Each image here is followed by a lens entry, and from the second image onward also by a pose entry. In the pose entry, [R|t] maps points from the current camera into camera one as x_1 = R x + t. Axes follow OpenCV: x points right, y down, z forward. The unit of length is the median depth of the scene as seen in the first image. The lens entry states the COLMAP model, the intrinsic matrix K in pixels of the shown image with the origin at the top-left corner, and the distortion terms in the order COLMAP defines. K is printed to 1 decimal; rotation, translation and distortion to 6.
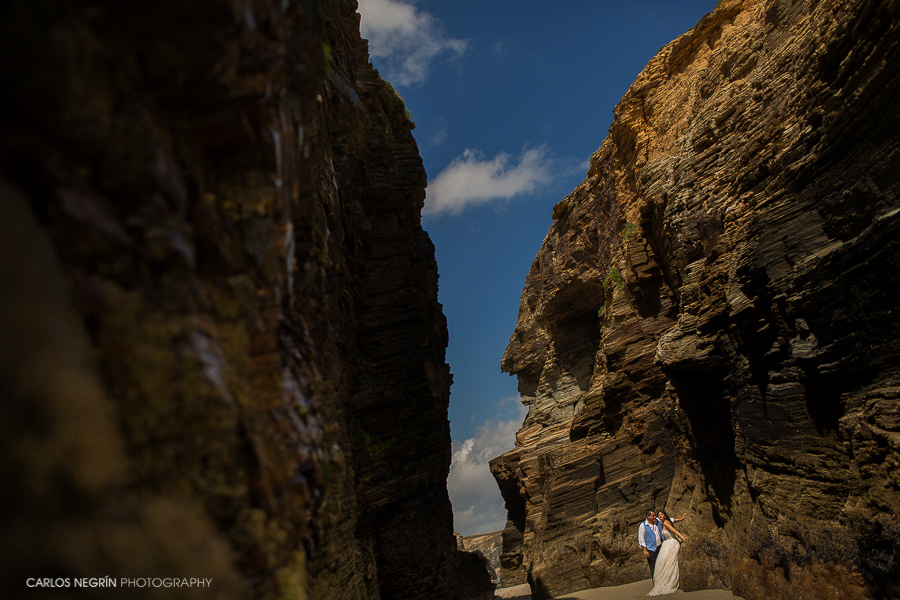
lens RADIAL K [[822.9, 0, 450.0], [0, 822.9, 300.0], [0, 0, 1]] dist [-0.059322, 0.011123]
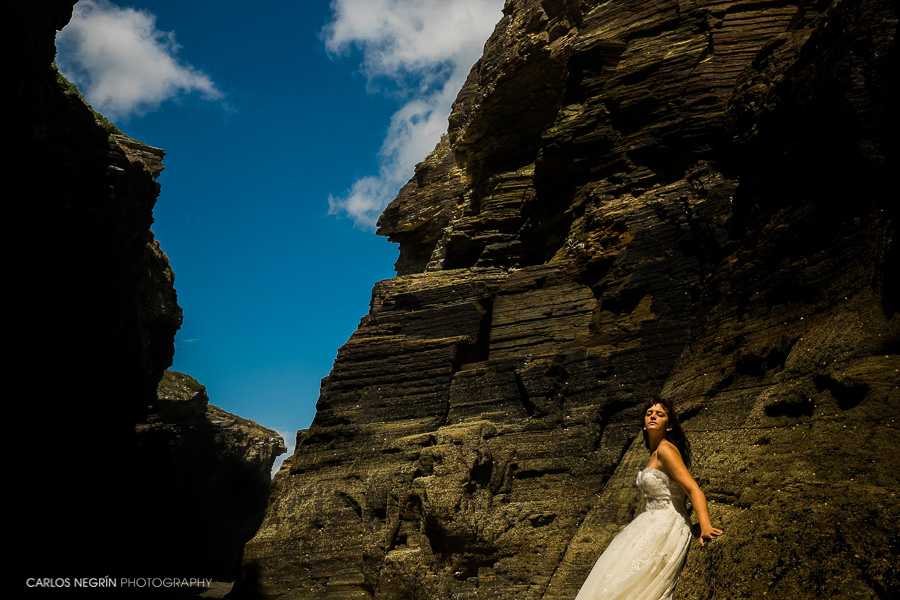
lens RADIAL K [[874.0, 0, 450.0], [0, 874.0, 300.0], [0, 0, 1]] dist [0.000159, 0.002823]
pose [[0.963773, 0.258405, 0.066097, 0.140314], [-0.258936, 0.965894, -0.000545, 0.202070], [-0.063984, -0.016590, 0.997813, 0.598163]]
